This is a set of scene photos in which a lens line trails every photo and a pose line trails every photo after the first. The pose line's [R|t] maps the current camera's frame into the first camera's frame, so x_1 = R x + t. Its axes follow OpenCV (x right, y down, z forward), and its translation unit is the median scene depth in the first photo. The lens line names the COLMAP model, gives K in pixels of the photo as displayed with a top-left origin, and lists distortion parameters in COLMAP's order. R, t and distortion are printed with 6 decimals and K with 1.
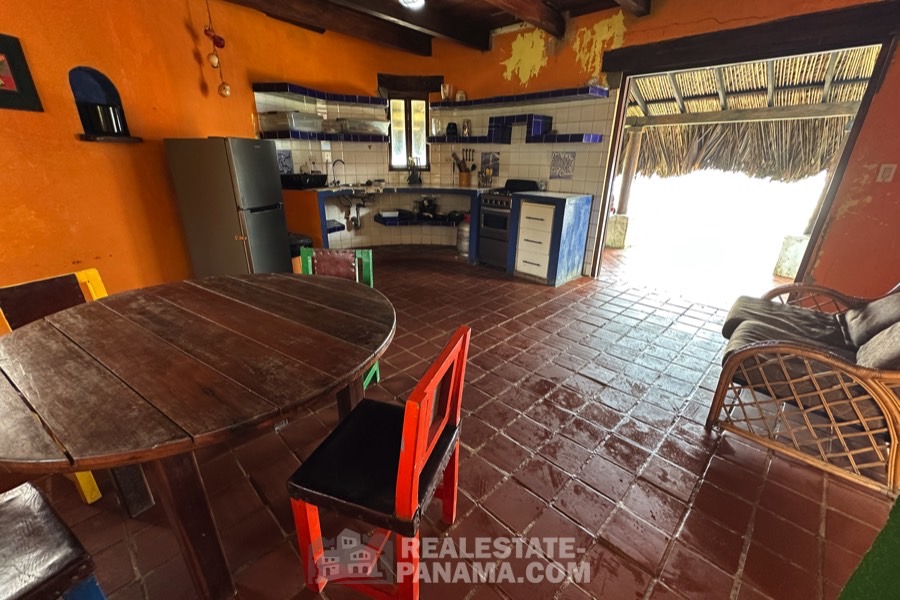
lens RADIAL K [[372.8, 0, 453.8], [0, 372.8, 300.6], [0, 0, 1]] dist [0.004203, -0.001165]
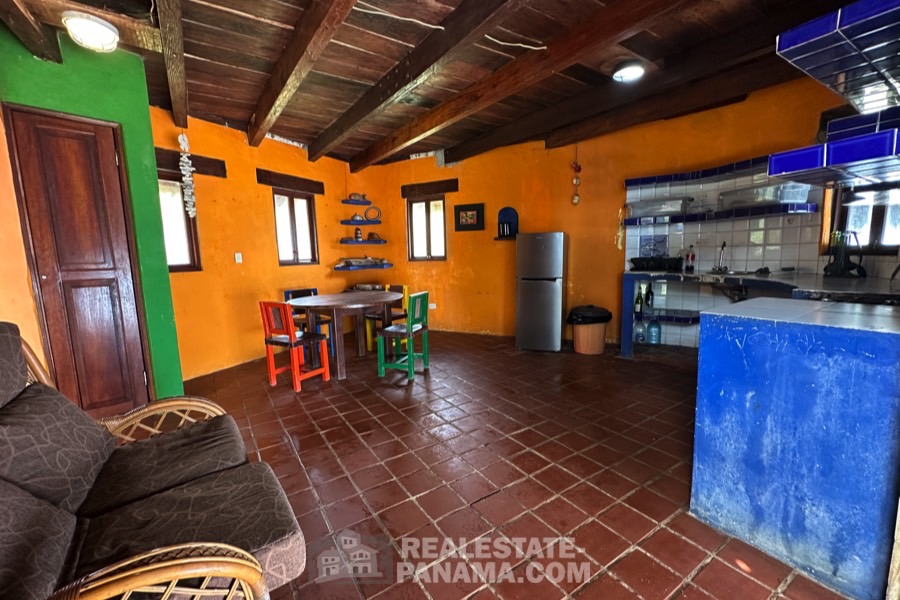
lens RADIAL K [[372.8, 0, 454.0], [0, 372.8, 300.8], [0, 0, 1]] dist [0.004203, -0.001165]
pose [[-0.215333, 0.099640, -0.971444, 0.772356], [-0.340850, 0.924549, 0.170383, -0.256622], [0.915125, 0.367805, -0.165124, 0.832023]]
